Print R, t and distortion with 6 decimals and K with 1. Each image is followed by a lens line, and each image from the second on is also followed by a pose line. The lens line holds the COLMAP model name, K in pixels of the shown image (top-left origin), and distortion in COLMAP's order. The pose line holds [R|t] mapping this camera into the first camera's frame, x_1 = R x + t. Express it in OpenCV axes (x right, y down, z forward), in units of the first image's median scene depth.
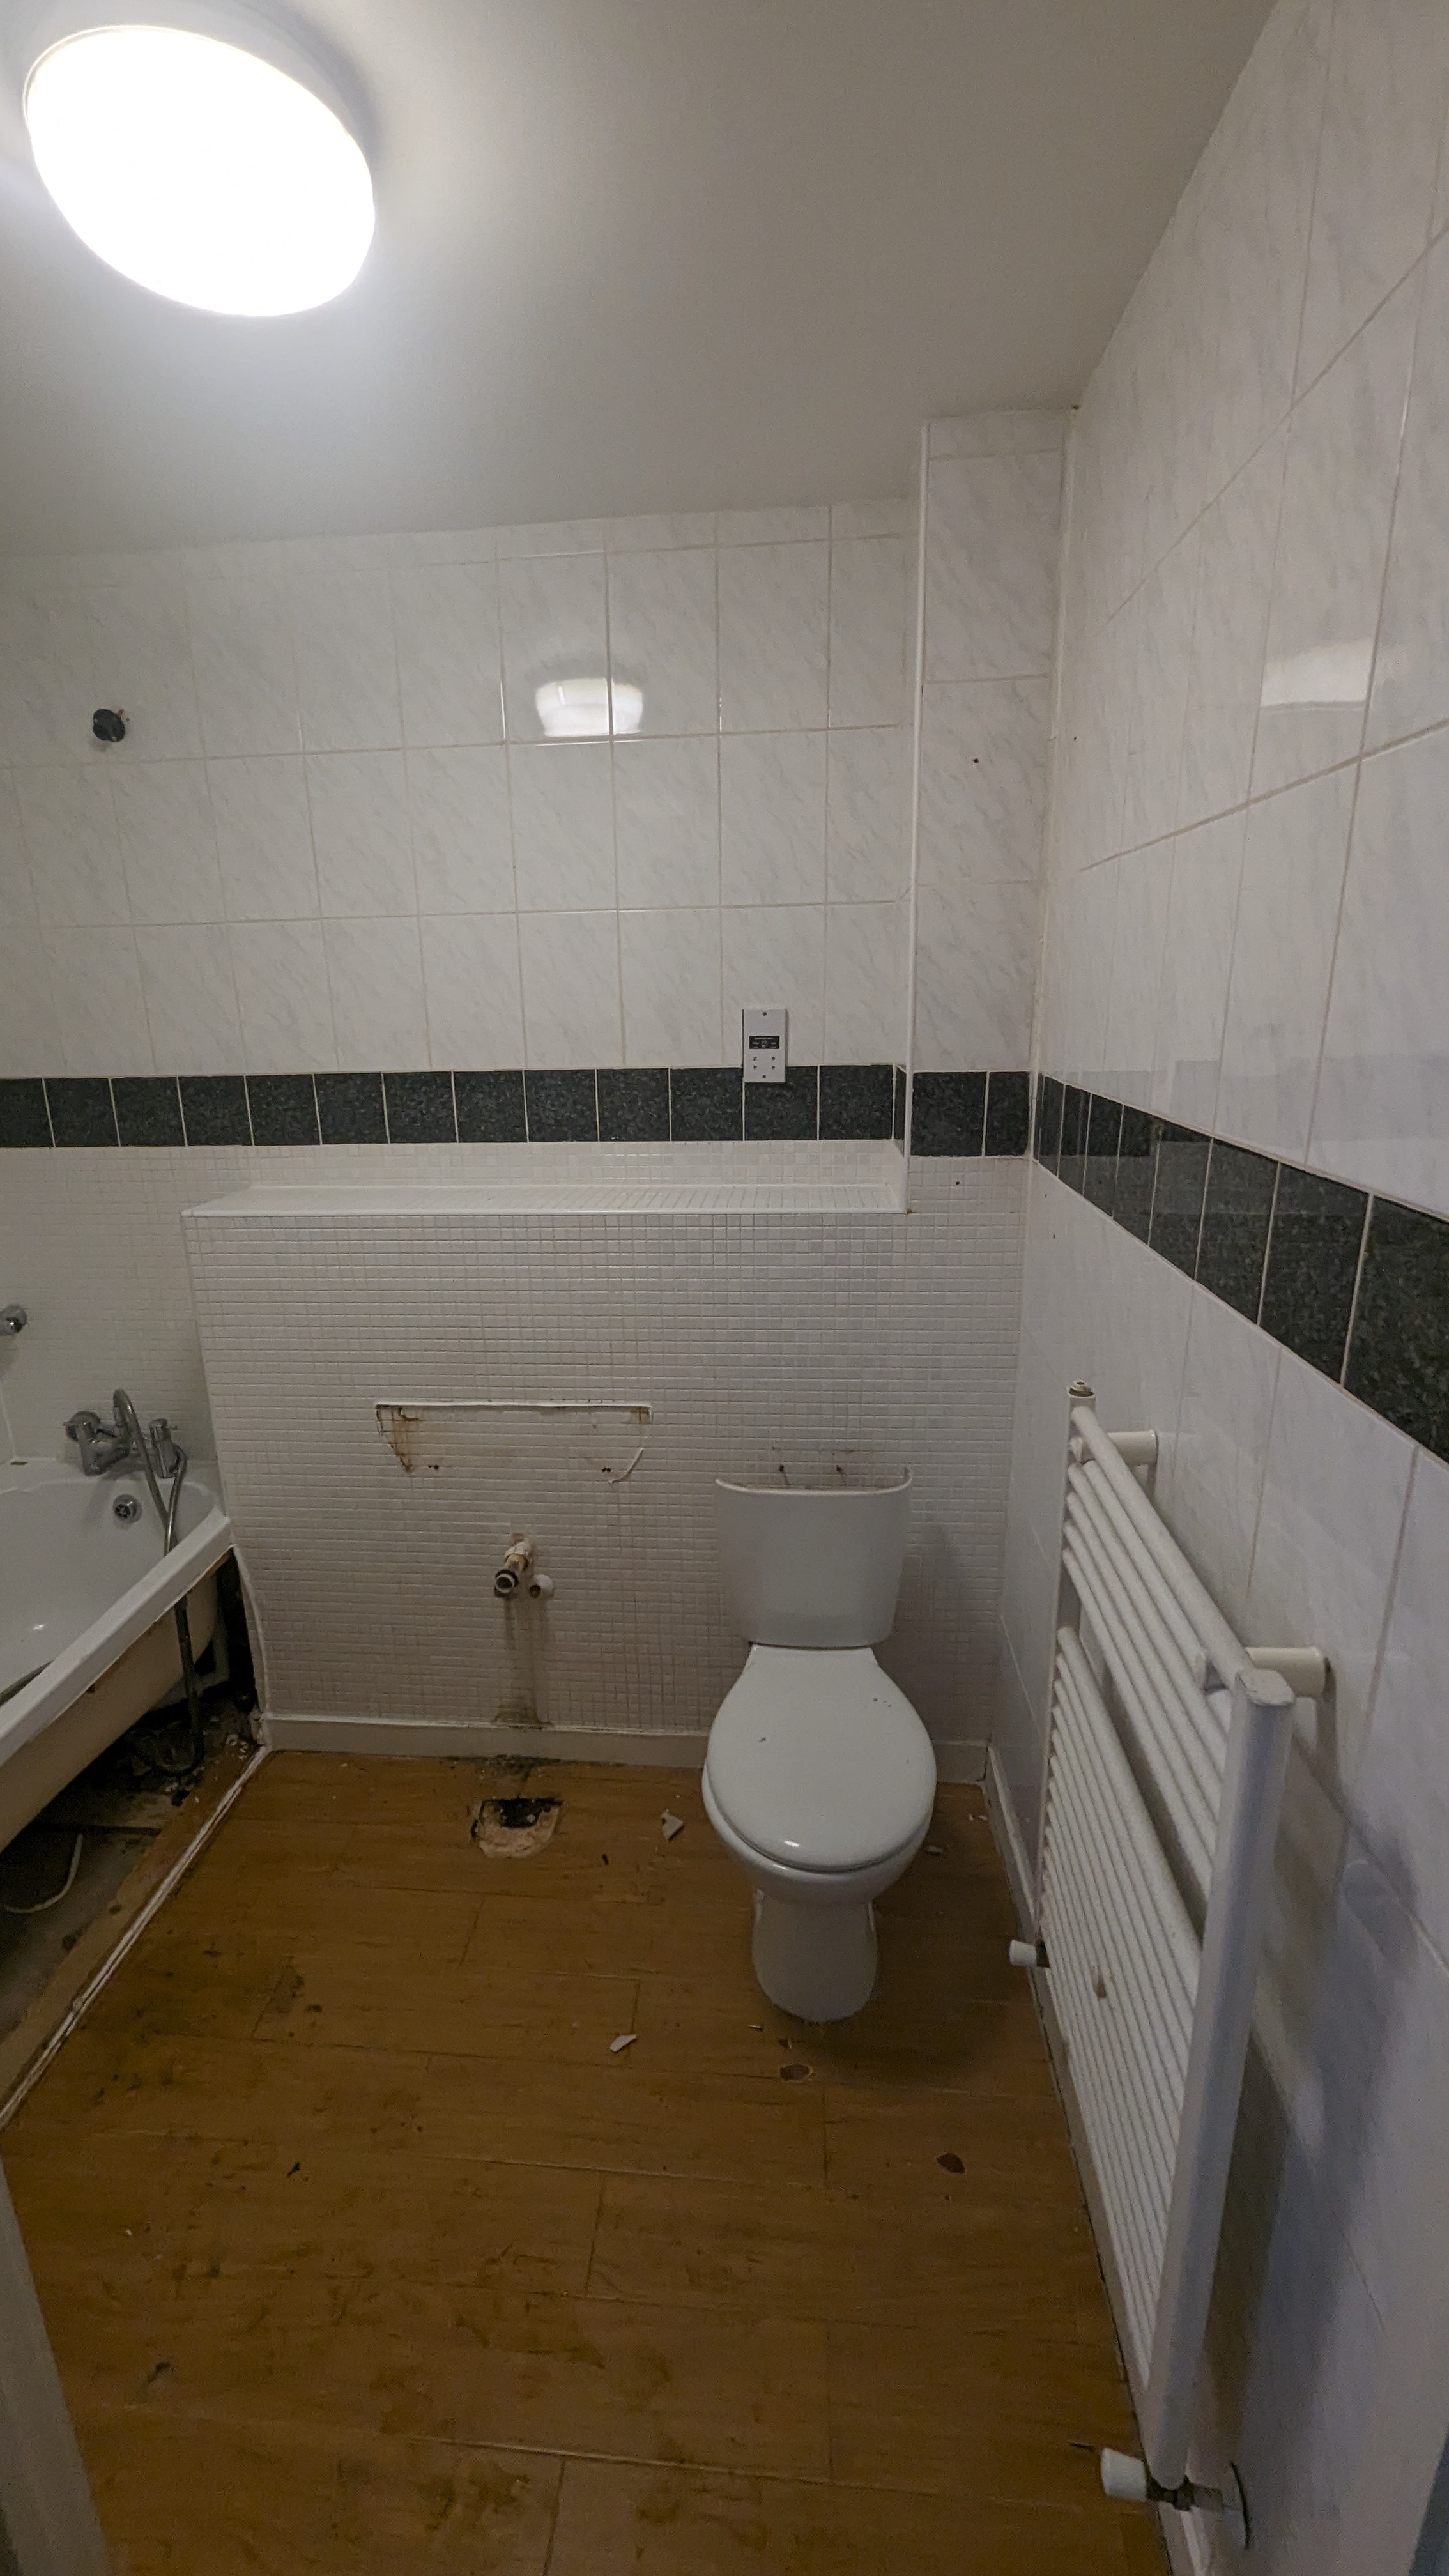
lens RADIAL K [[1050.3, 0, 690.4], [0, 1050.3, 1287.5], [0, 0, 1]] dist [-0.000124, -0.000028]
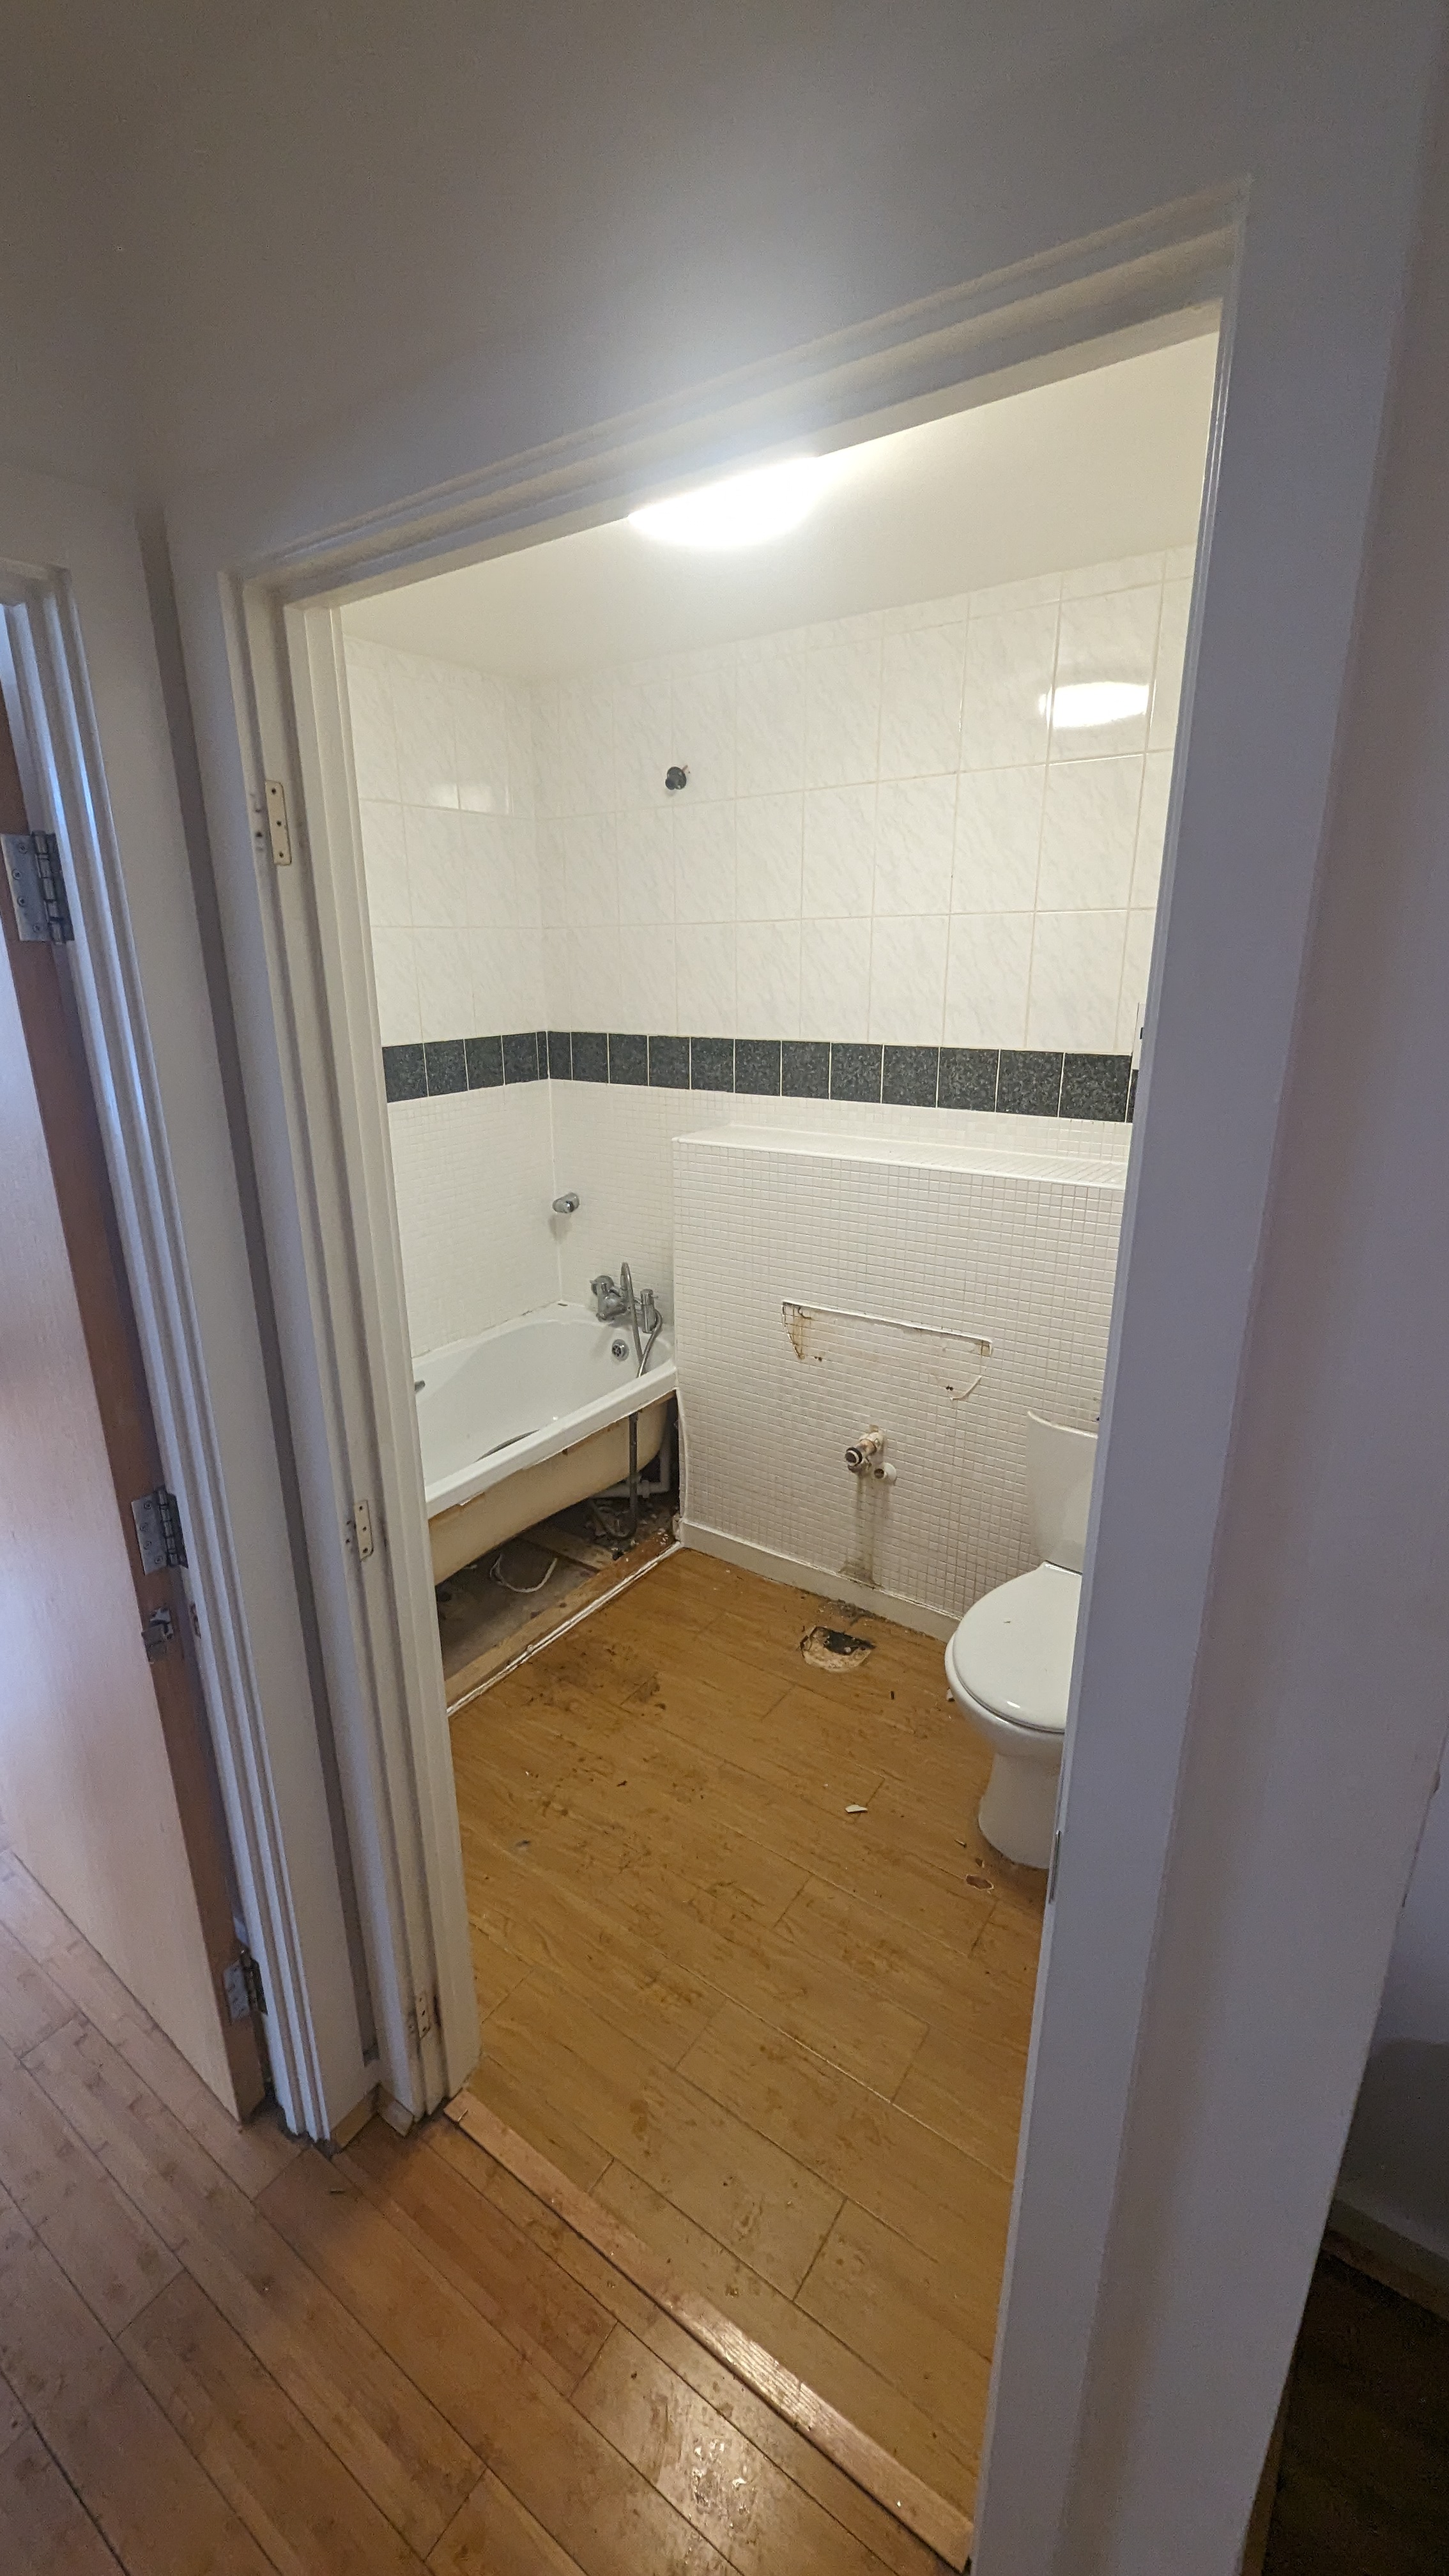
lens RADIAL K [[1059.4, 0, 704.6], [0, 1059.4, 1289.7], [0, 0, 1]] dist [0.001169, 0.000019]
pose [[0.866774, 0.162824, -0.471372, 0.220749], [-0.141450, 0.986650, 0.080711, 0.005317], [0.478221, -0.003283, 0.878233, -0.183099]]
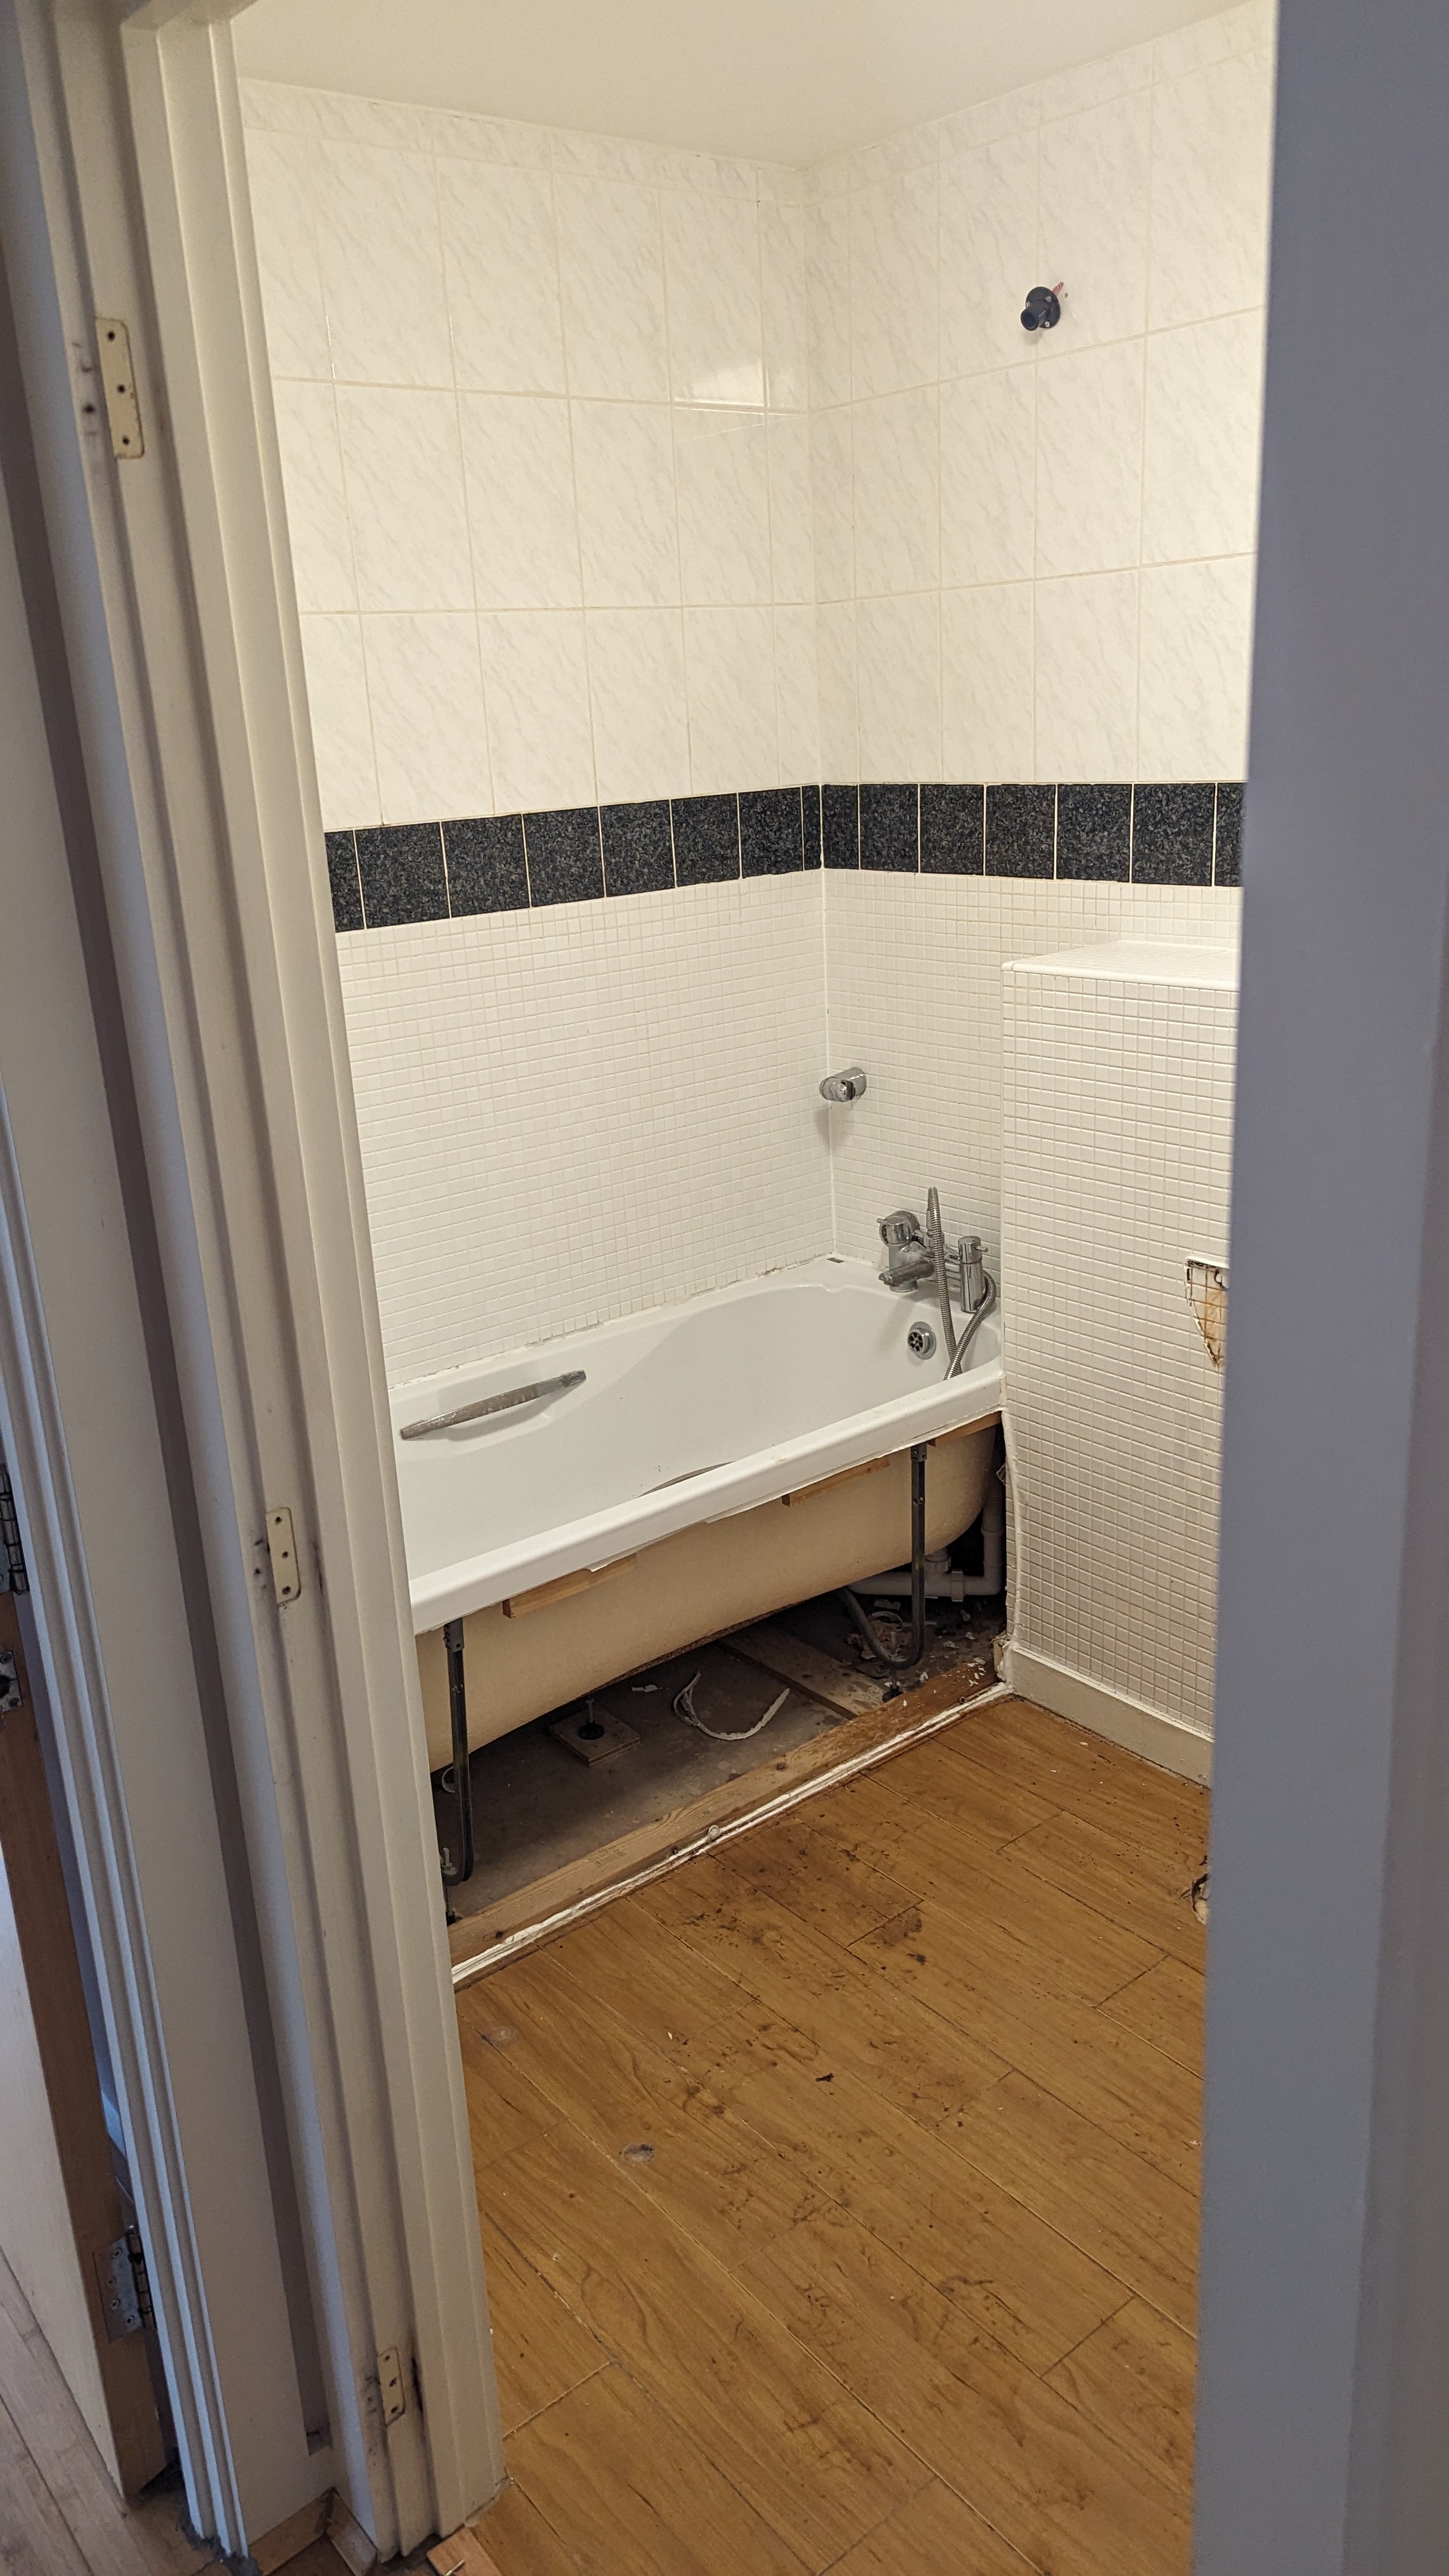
lens RADIAL K [[1834.8, 0, 734.3], [0, 1834.8, 1286.3], [0, 0, 1]] dist [0.068317, -0.061333]
pose [[0.704020, 0.201120, -0.681106, 0.324260], [-0.154982, 0.979456, 0.129021, 0.015651], [0.693063, 0.014726, 0.720727, -0.104042]]
